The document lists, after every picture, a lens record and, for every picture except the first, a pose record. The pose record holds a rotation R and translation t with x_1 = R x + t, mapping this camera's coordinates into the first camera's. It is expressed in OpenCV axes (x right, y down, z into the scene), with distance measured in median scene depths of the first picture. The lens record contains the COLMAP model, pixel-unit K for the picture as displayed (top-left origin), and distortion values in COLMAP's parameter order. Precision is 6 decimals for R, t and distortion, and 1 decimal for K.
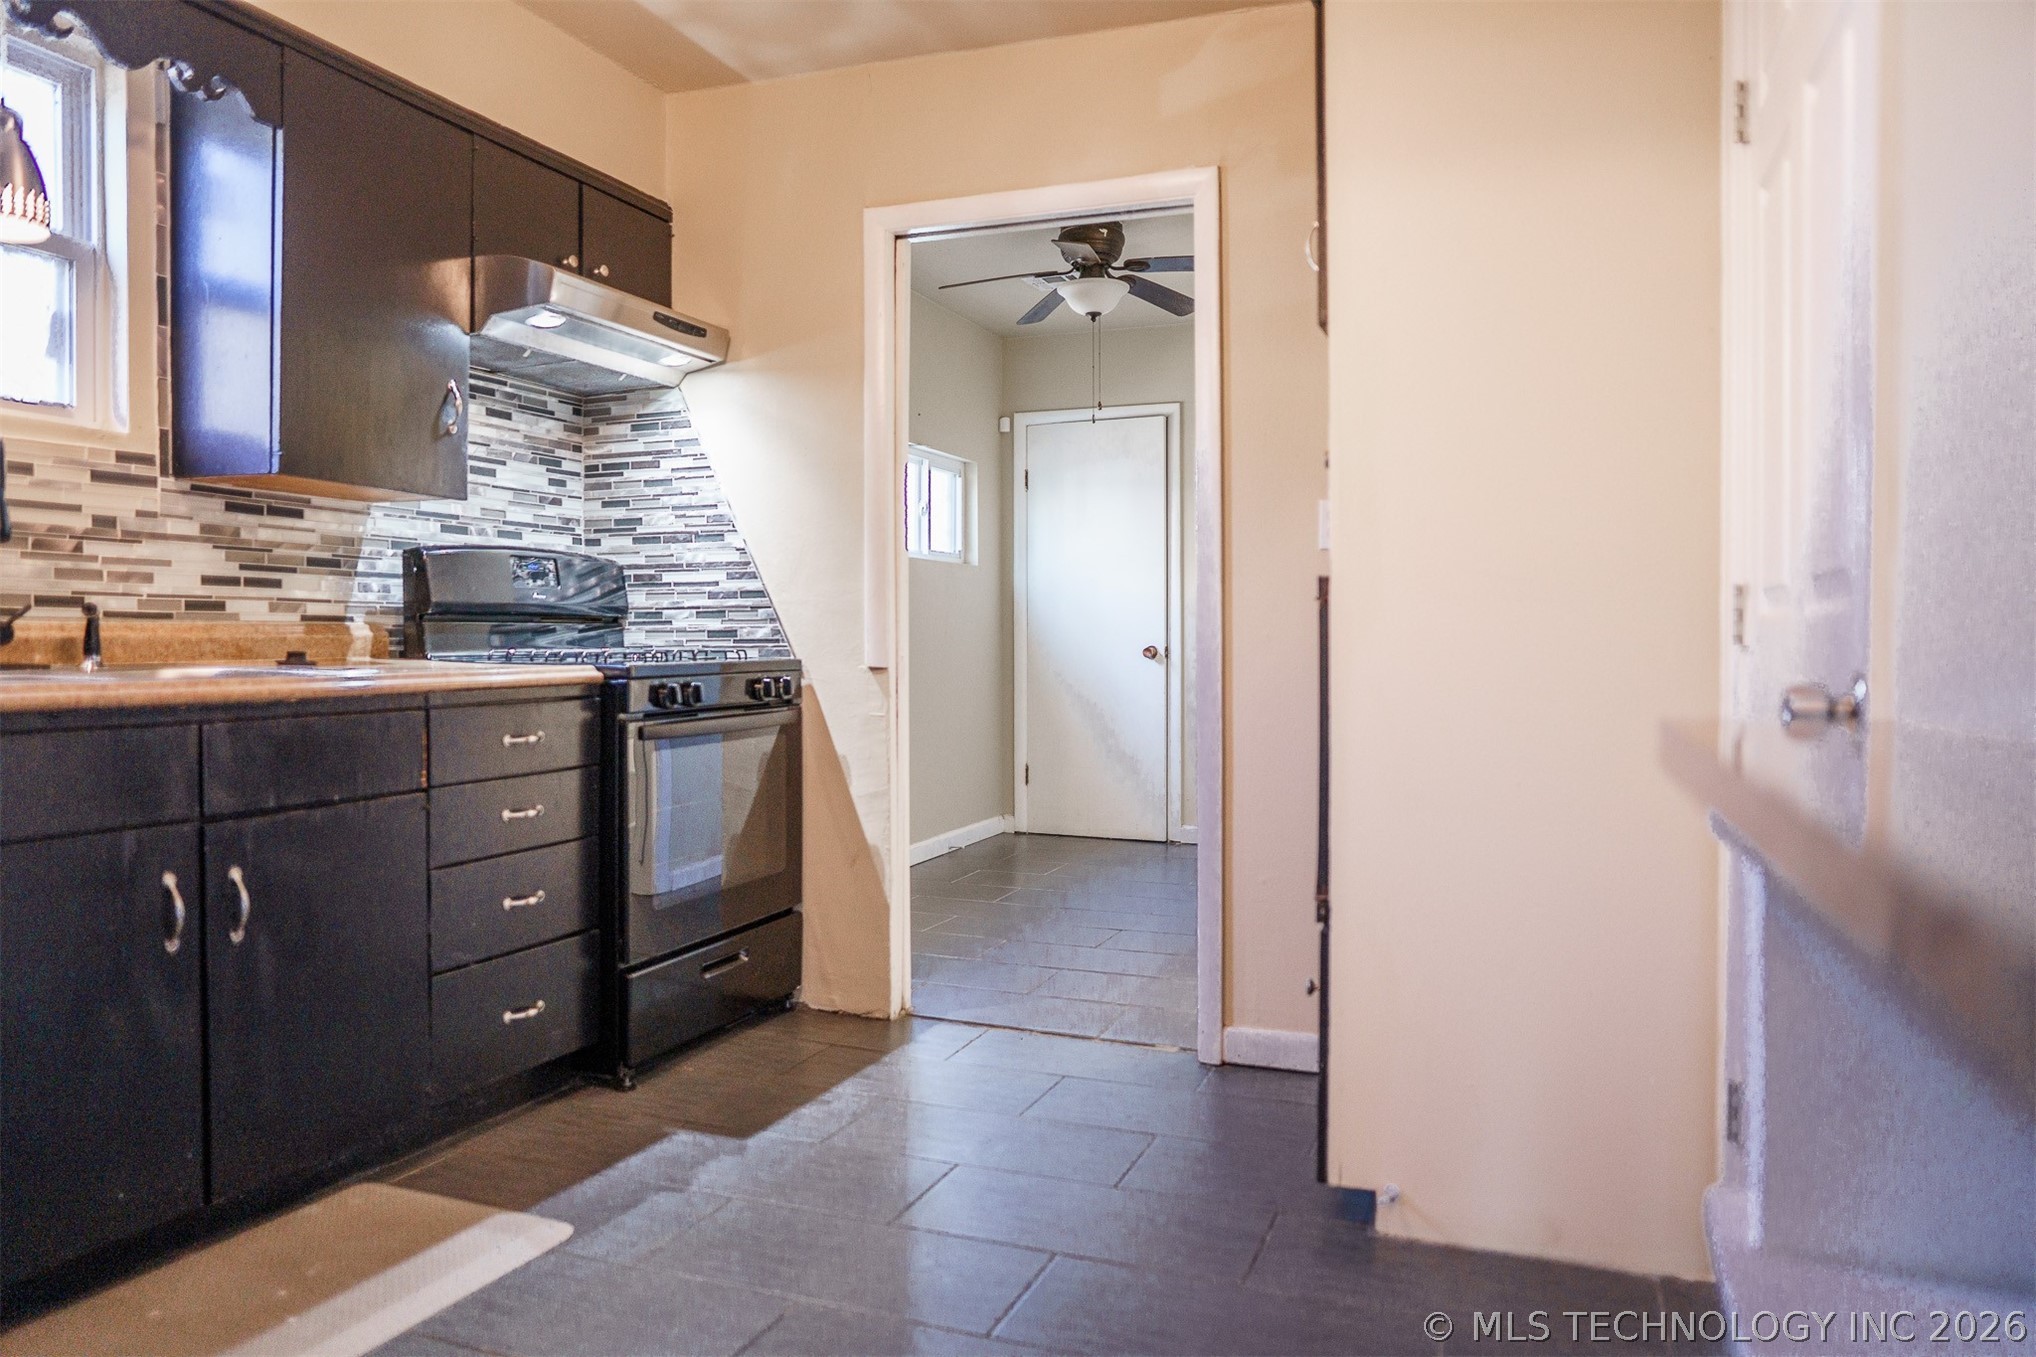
lens RADIAL K [[1429.8, 0, 1013.9], [0, 1429.8, 673.8], [0, 0, 1]] dist [-0.029436, 0.009691]
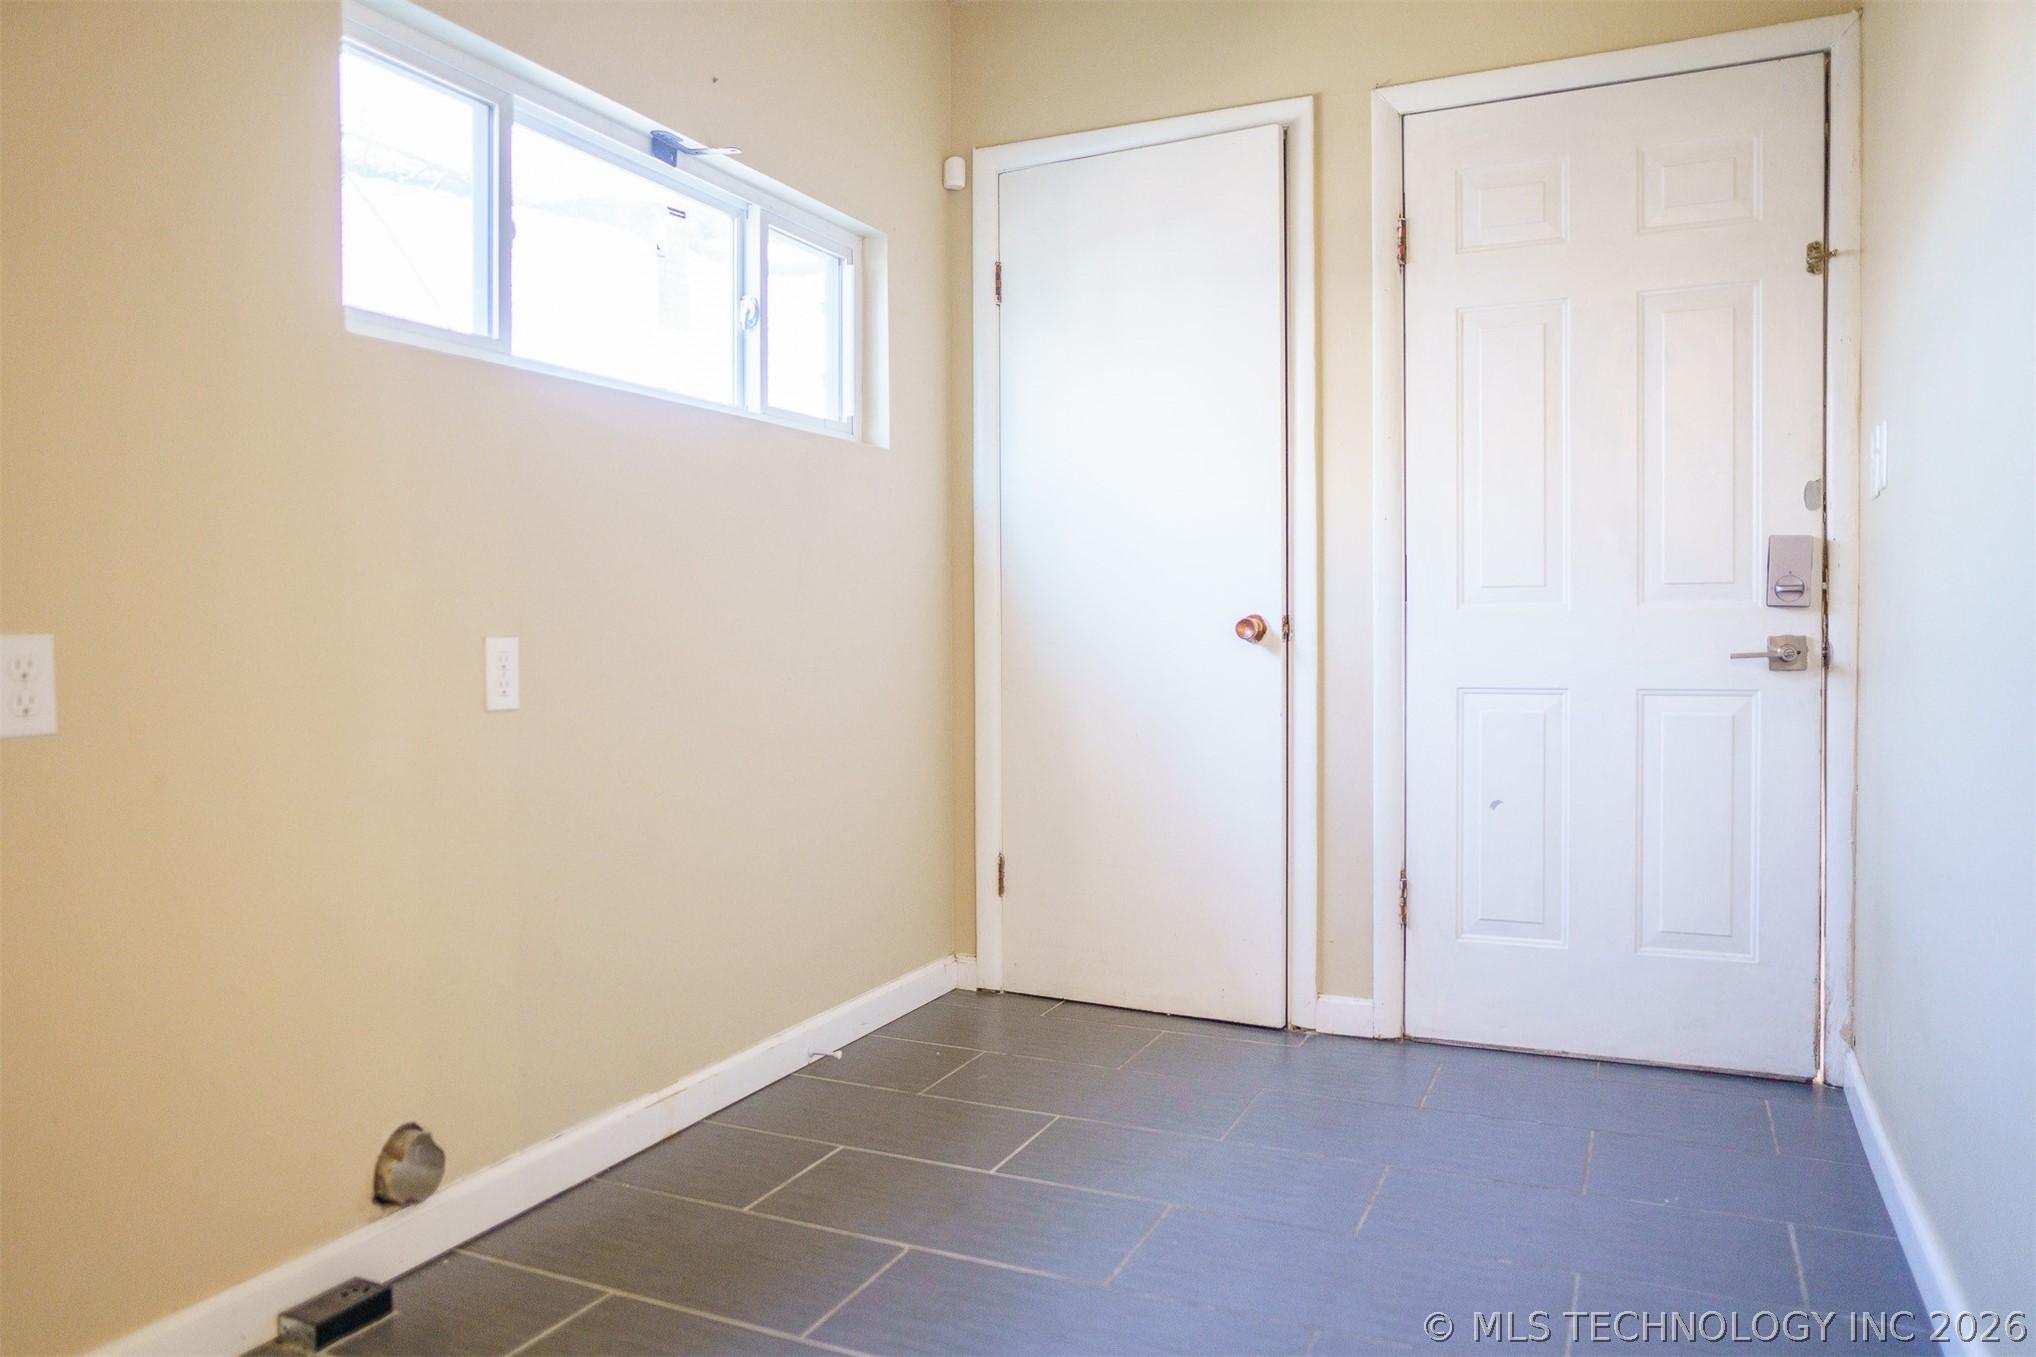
lens RADIAL K [[1429.8, 0, 1021.9], [0, 1429.8, 668.6], [0, 0, 1]] dist [-0.029436, 0.009691]
pose [[0.998277, -0.003711, -0.058558, 0.046759], [0.004868, 0.999795, 0.019634, -0.011121], [0.058473, -0.019885, 0.998091, 0.518237]]
